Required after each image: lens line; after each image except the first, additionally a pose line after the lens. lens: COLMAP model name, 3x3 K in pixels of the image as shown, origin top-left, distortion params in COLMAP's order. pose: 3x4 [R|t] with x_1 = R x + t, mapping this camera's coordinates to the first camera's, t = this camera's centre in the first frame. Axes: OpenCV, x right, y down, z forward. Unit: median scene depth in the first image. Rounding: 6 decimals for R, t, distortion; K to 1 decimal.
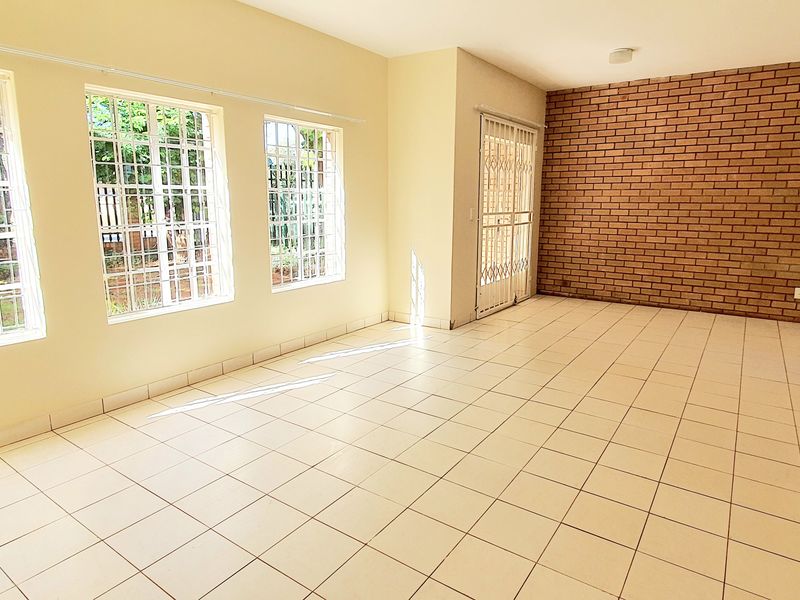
lens RADIAL K [[507.0, 0, 399.3], [0, 507.0, 295.9], [0, 0, 1]] dist [0.007663, -0.003397]
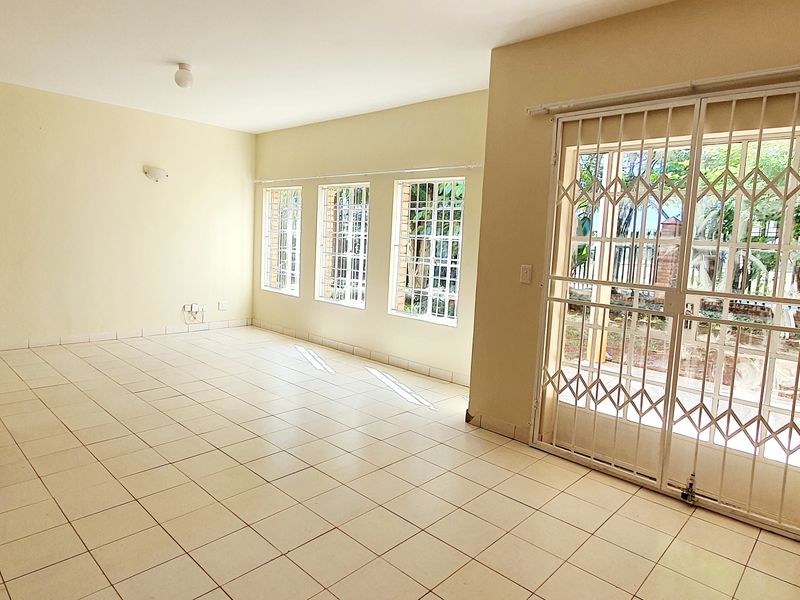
lens RADIAL K [[507.0, 0, 399.8], [0, 507.0, 300.0], [0, 0, 1]] dist [0.007663, -0.003397]
pose [[-0.136118, 0.124111, -0.982888, 0.816388], [-0.224784, 0.962377, 0.152651, -0.195141], [0.964854, 0.241716, -0.103098, 0.932989]]
